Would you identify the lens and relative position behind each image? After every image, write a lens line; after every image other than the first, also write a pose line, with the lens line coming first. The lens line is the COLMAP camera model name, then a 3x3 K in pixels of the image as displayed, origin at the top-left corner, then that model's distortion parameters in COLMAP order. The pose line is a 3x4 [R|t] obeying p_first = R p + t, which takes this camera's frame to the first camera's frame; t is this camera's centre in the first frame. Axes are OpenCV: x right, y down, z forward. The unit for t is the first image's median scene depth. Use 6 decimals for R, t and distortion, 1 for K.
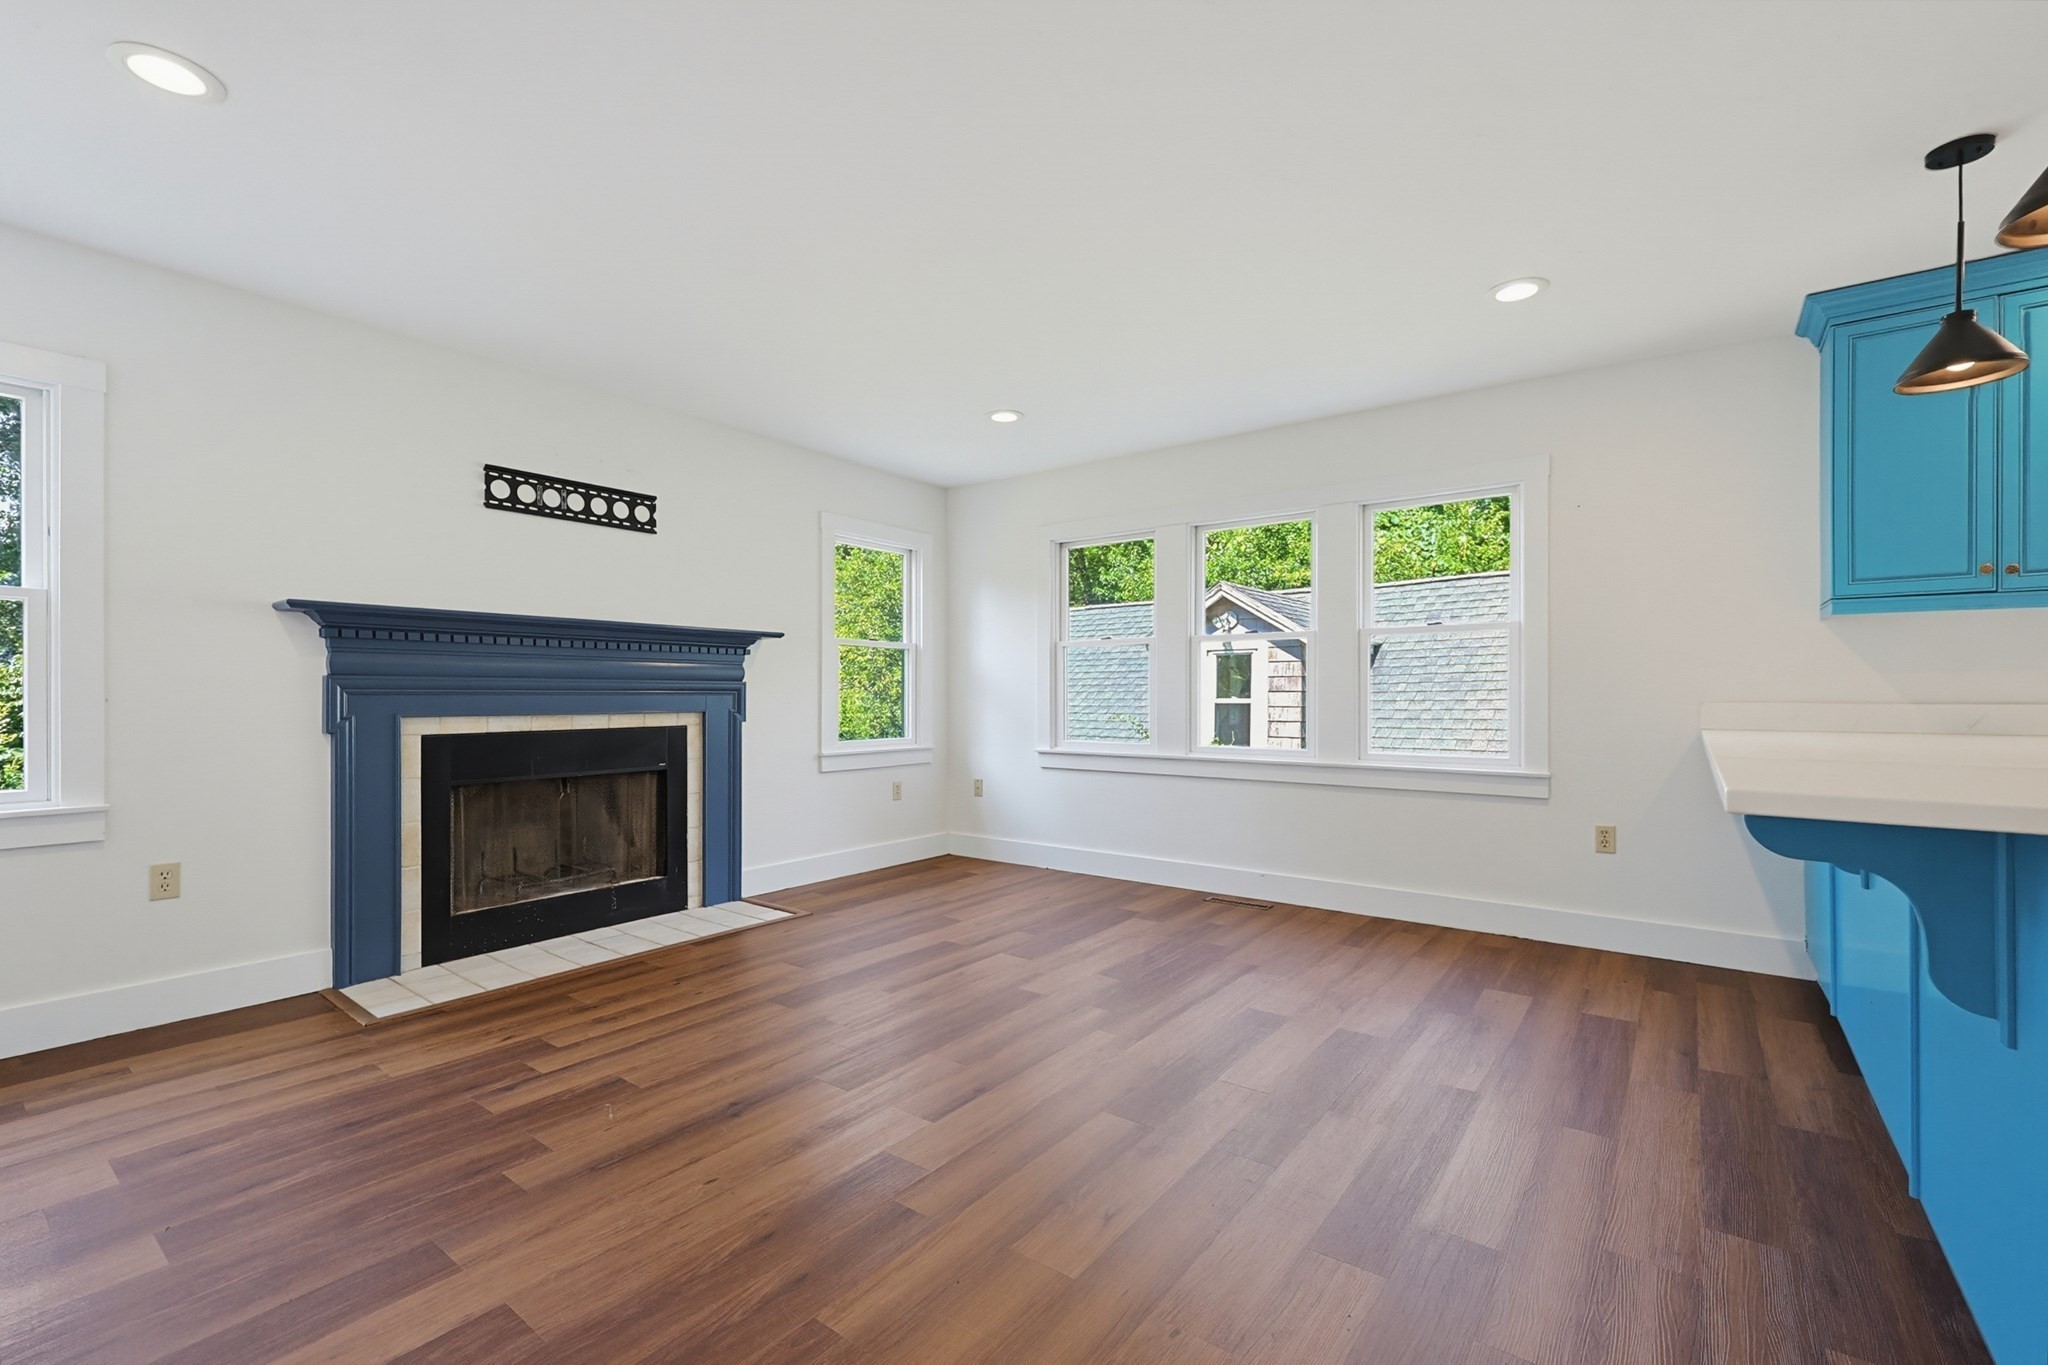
lens RADIAL K [[878.9, 0, 1023.6], [0, 878.9, 697.9], [0, 0, 1]] dist [0.000871, -0.000186]
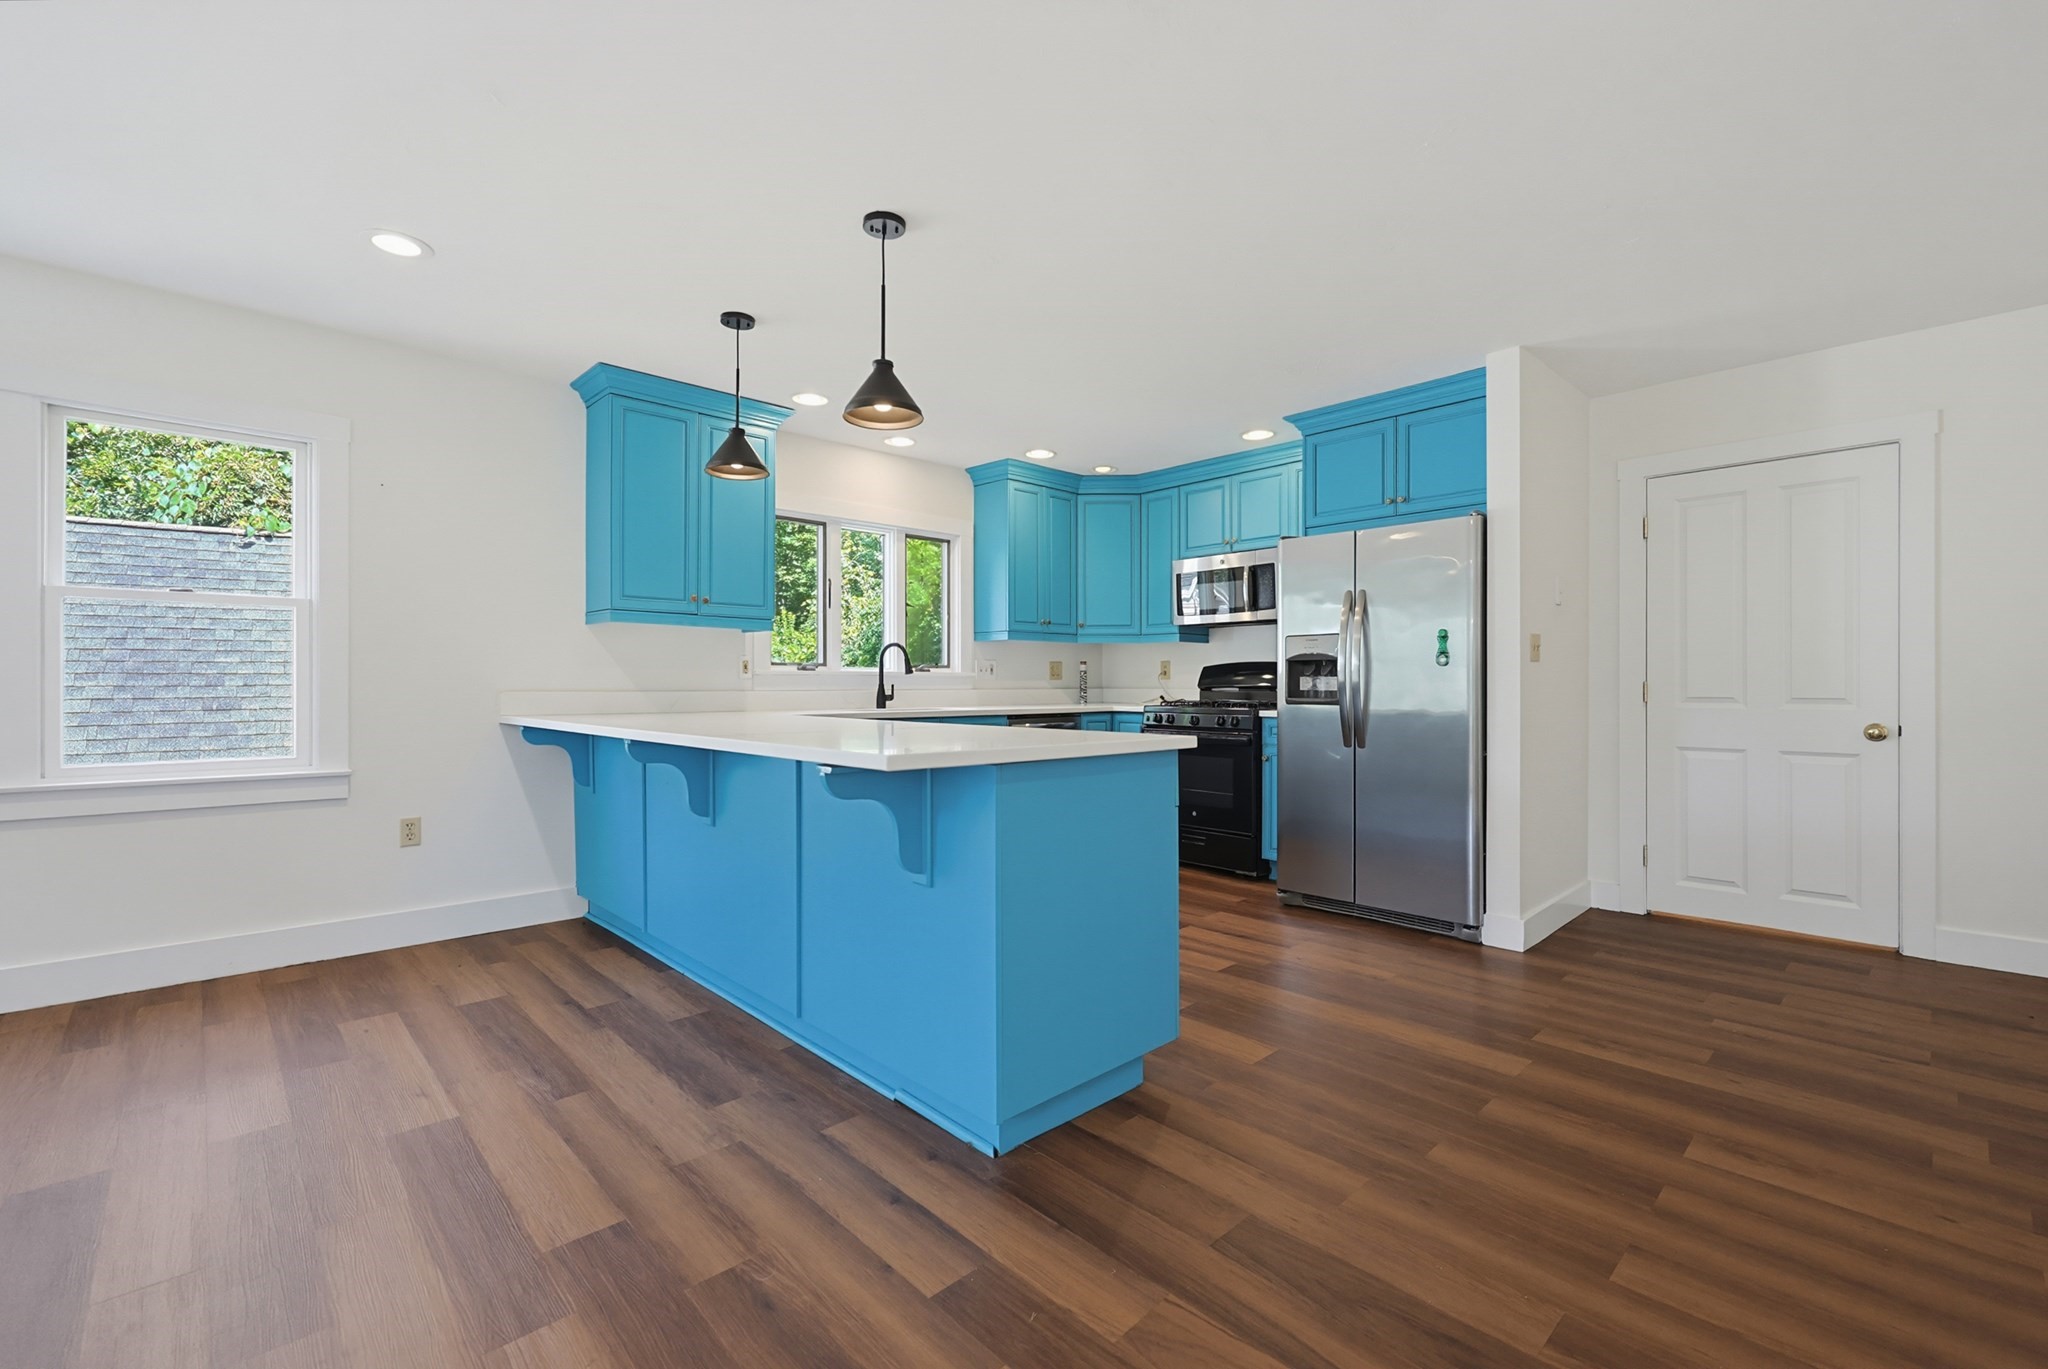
lens RADIAL K [[878.9, 0, 1032.3], [0, 878.9, 679.1], [0, 0, 1]] dist [0.000871, -0.000186]
pose [[0.158623, 0.006274, 0.987319, -0.189384], [-0.003150, 0.999978, -0.005848, -0.005016], [-0.987334, -0.002182, 0.158640, 0.160292]]
